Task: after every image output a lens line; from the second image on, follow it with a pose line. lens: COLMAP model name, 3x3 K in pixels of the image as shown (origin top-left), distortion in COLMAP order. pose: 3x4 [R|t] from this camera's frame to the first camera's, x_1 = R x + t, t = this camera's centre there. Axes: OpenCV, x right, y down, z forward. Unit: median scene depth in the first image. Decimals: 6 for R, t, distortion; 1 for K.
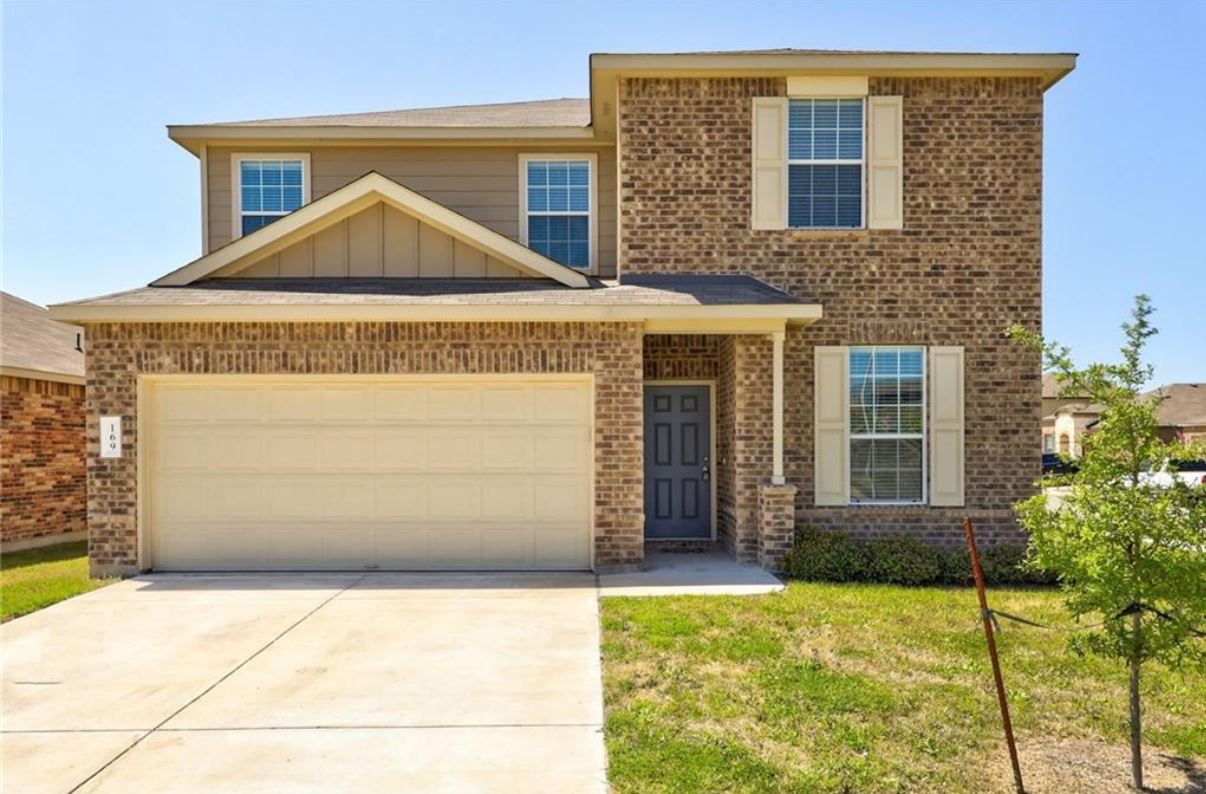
lens RADIAL K [[817.3, 0, 604.3], [0, 817.3, 439.0], [0, 0, 1]] dist [0.003973, -0.001350]
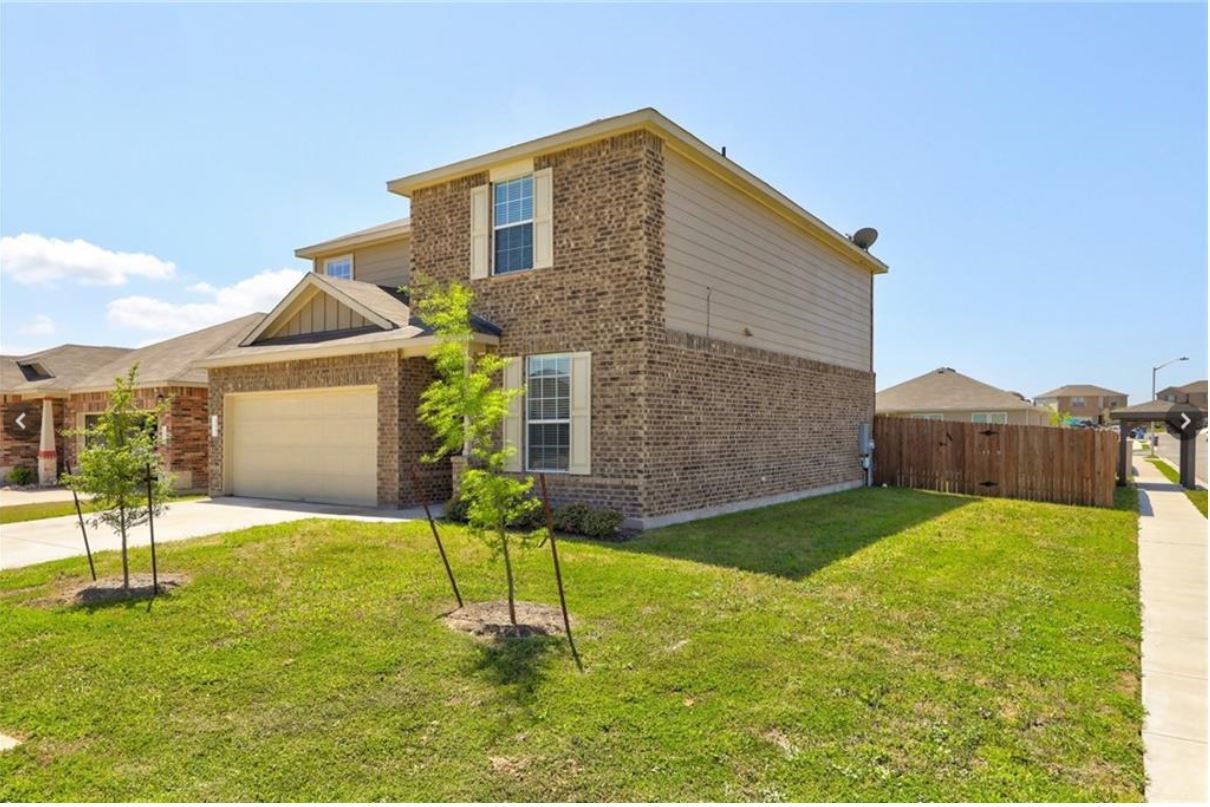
lens RADIAL K [[769.0, 0, 605.0], [0, 769.0, 415.8], [0, 0, 1]] dist [0.008005, -0.000133]
pose [[0.818922, -0.014016, -0.573734, 1.152204], [0.012786, 0.999899, -0.006176, -0.003336], [0.573763, -0.002278, 0.819018, 0.017549]]
